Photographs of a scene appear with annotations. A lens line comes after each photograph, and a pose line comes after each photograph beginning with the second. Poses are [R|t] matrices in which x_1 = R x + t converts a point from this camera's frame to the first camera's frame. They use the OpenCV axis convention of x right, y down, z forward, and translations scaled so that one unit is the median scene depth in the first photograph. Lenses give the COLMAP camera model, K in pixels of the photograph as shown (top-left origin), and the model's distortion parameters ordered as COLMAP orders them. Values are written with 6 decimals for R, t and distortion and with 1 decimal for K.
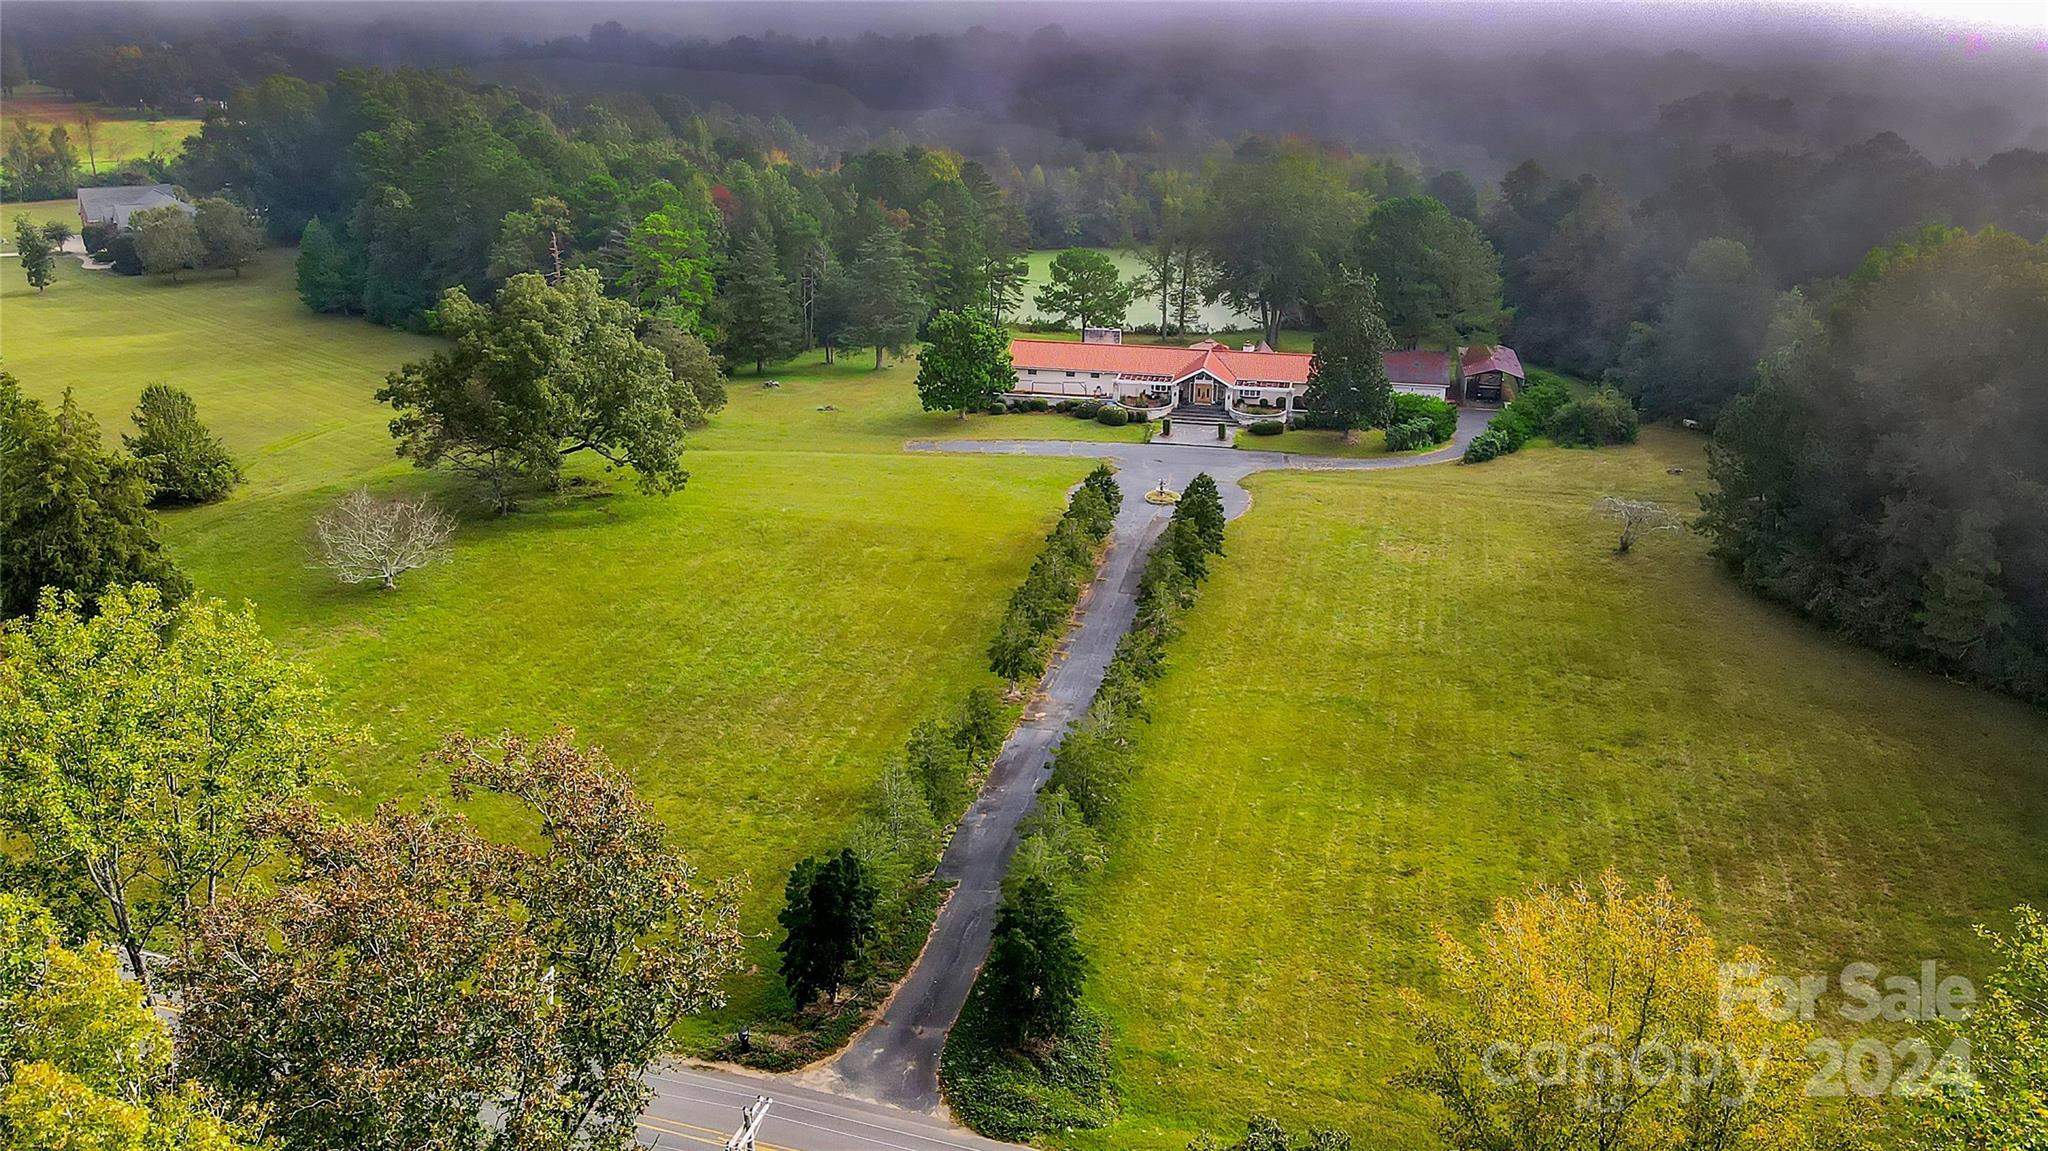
lens RADIAL K [[1555.9, 0, 1024.0], [0, 1555.9, 575.5], [0, 0, 1]] dist [-0.002840, -0.001056]
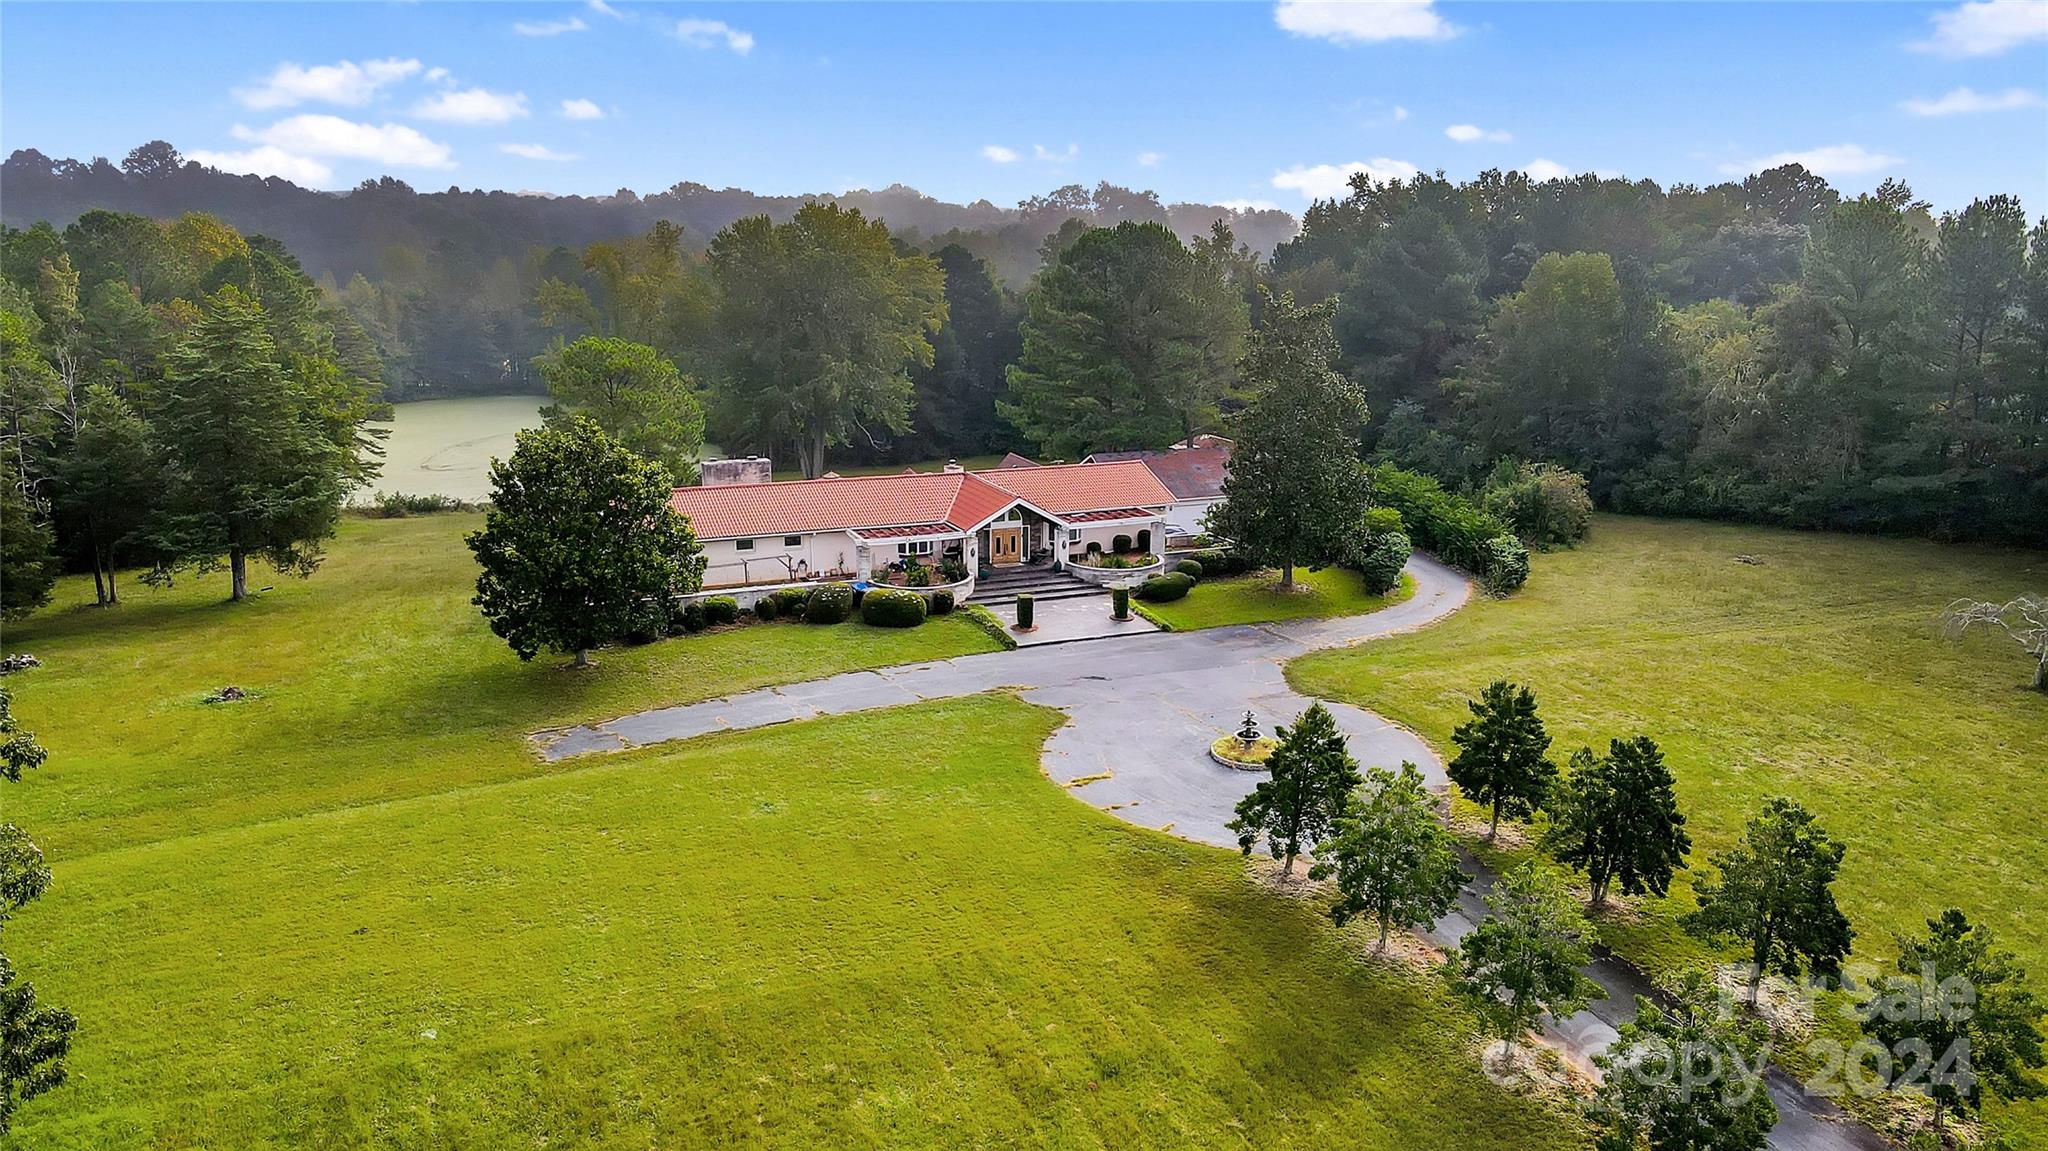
lens RADIAL K [[1524.9, 0, 1024.0], [0, 1524.9, 575.5], [0, 0, 1]] dist [0.002696, 0.031467]
pose [[0.831015, -0.134551, 0.539731, -0.176598], [0.195961, 0.978914, -0.057682, -0.077252], [-0.520589, 0.153701, 0.839859, 0.567284]]
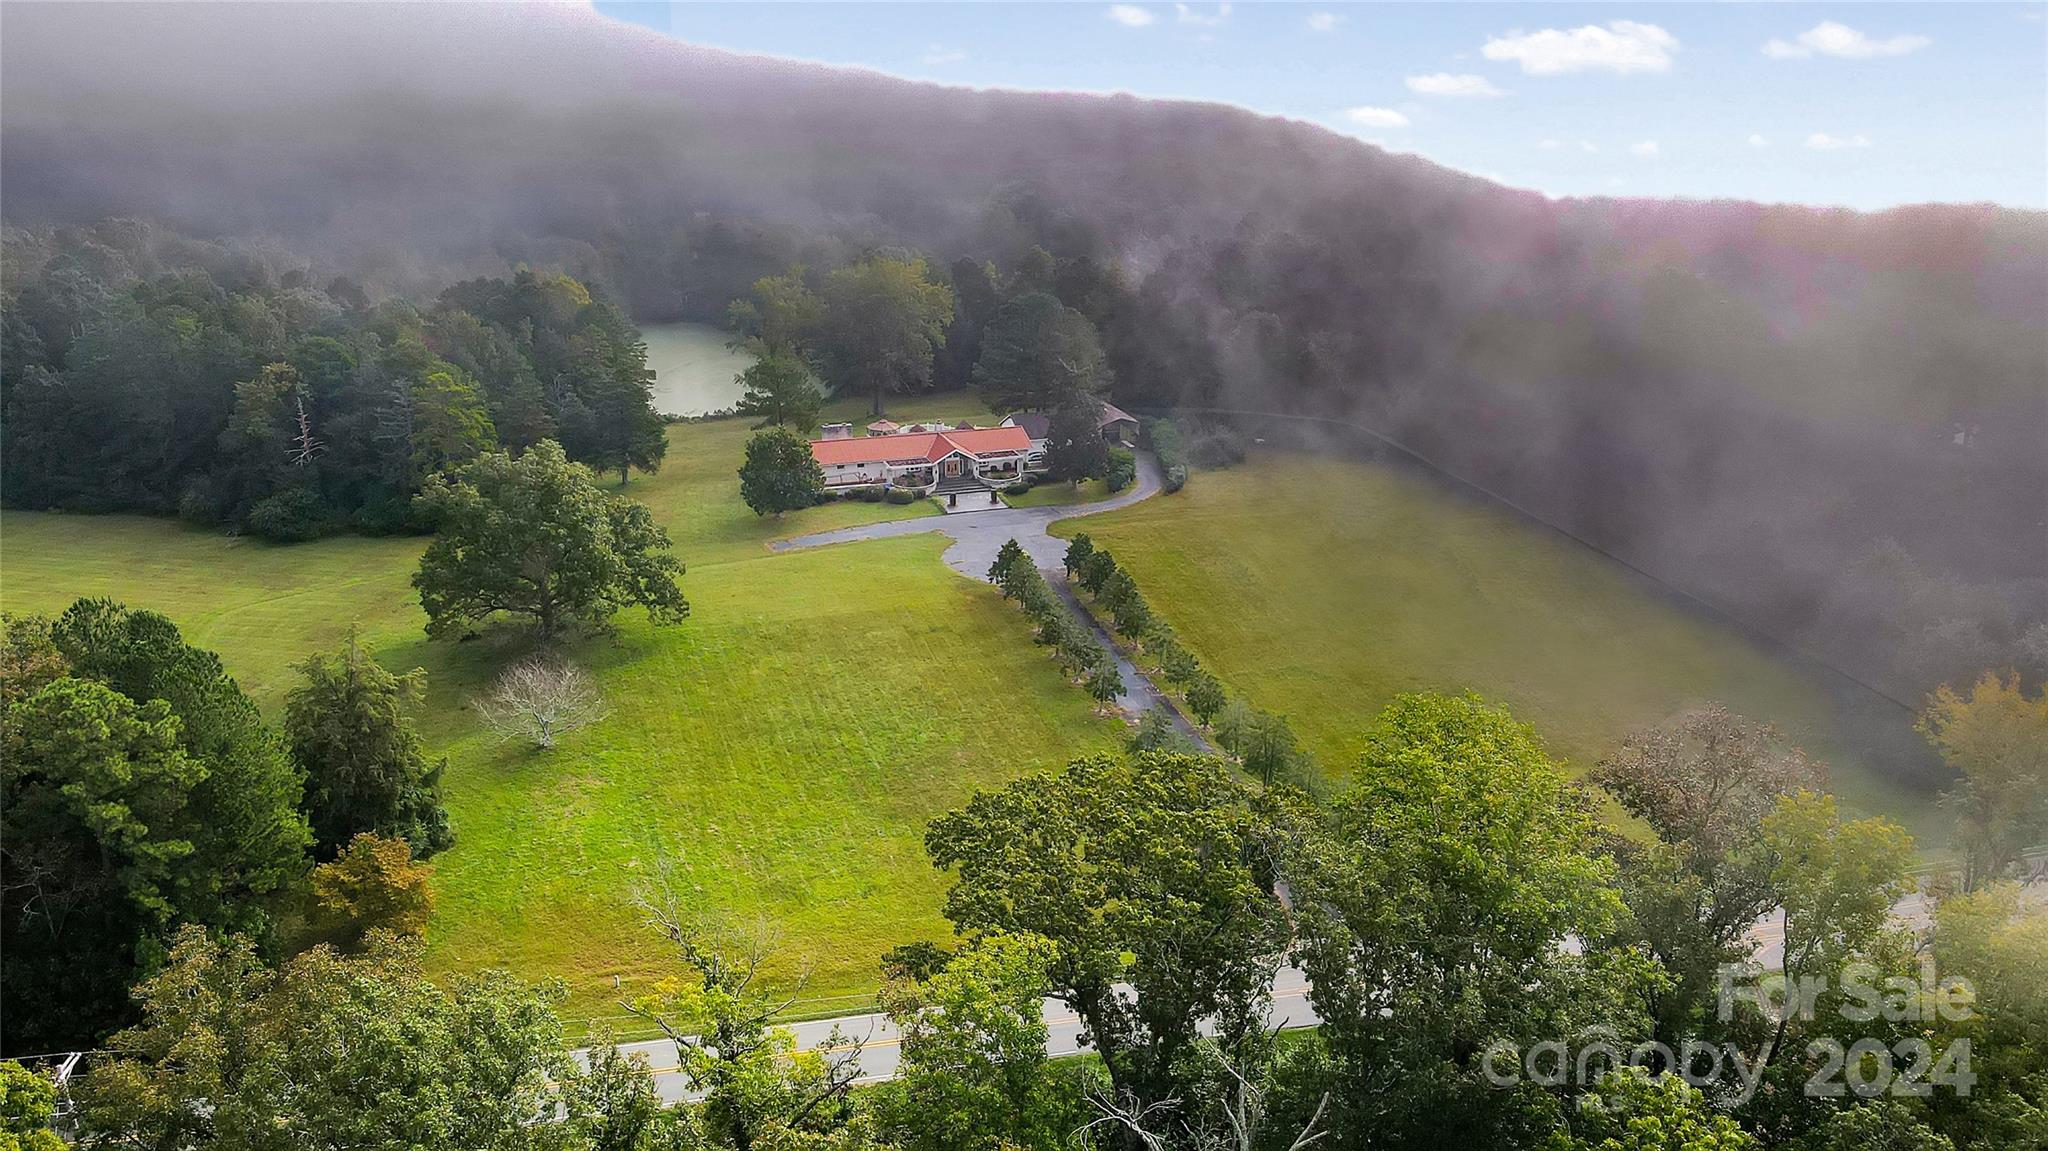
lens RADIAL K [[1524.9, 0, 1024.0], [0, 1524.9, 575.5], [0, 0, 1]] dist [0.002696, 0.031467]
pose [[0.864359, -0.172587, 0.472331, -0.451171], [0.175138, 0.983773, 0.038966, -0.071680], [-0.471391, 0.049043, 0.880560, -0.119814]]
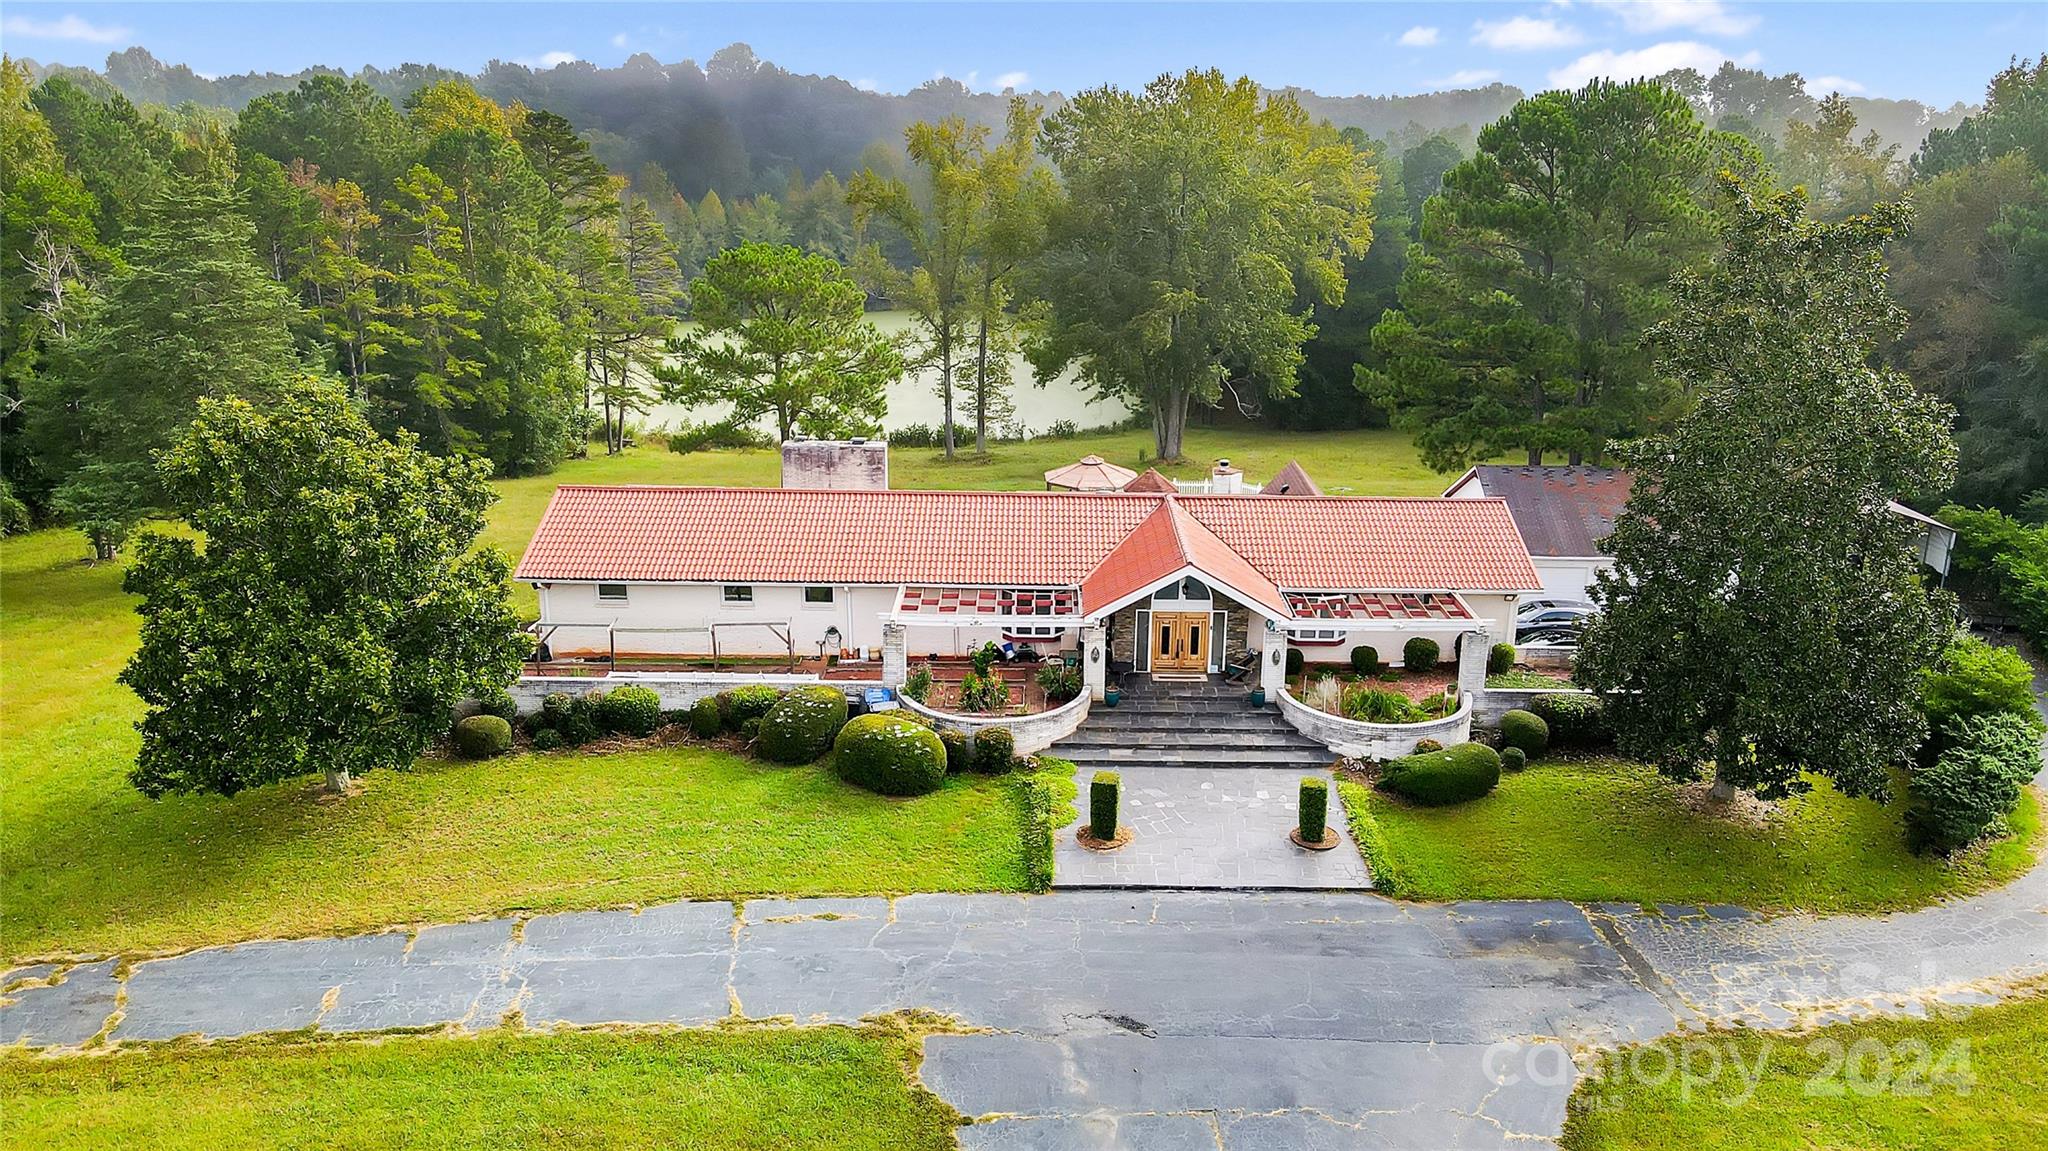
lens RADIAL K [[1524.9, 0, 1024.0], [0, 1524.9, 575.5], [0, 0, 1]] dist [0.002696, 0.031467]
pose [[0.983265, -0.052990, 0.174303, 0.035102], [0.063929, 0.996282, -0.057751, -0.118970], [-0.170595, 0.067928, 0.982997, 0.735917]]
